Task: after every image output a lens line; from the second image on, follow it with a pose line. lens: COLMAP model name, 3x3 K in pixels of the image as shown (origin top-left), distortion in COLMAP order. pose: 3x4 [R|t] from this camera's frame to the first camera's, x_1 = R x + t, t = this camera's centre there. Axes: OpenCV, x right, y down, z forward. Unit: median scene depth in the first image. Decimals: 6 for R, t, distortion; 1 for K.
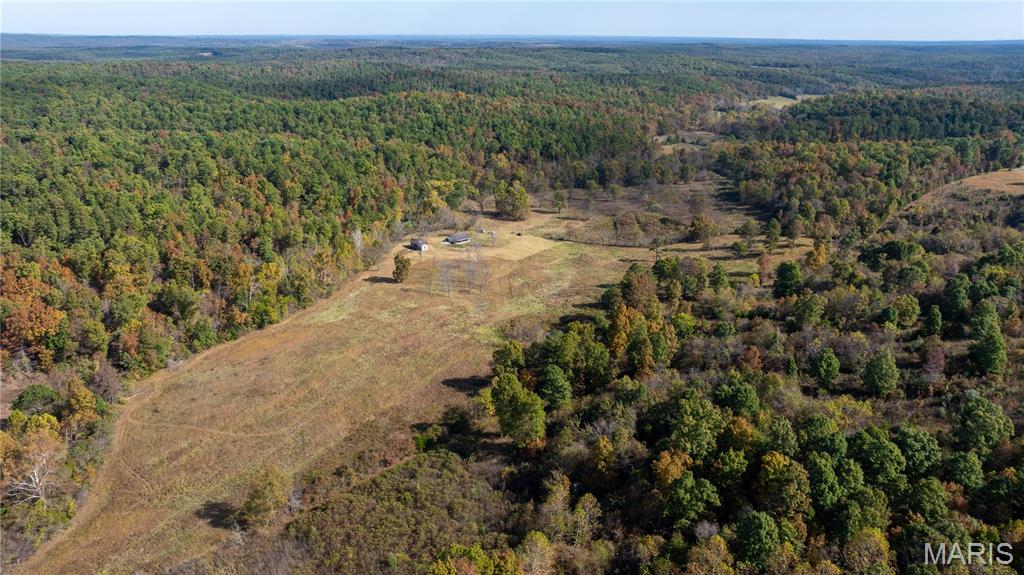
lens RADIAL K [[722.5, 0, 513.4], [0, 722.5, 287.5], [0, 0, 1]] dist [-0.034820, 0.034104]
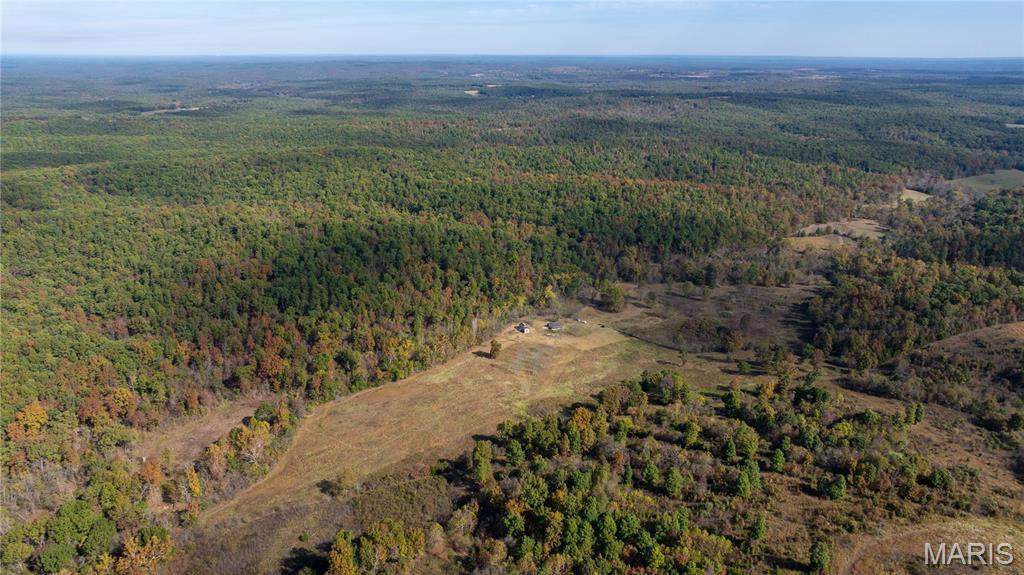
lens RADIAL K [[722.5, 0, 515.8], [0, 722.5, 277.9], [0, 0, 1]] dist [-0.034820, 0.034104]
pose [[0.938021, 0.103549, -0.330748, 0.294959], [-0.114850, 0.993273, -0.014754, -0.126794], [0.326995, 0.051826, 0.943604, -0.326217]]
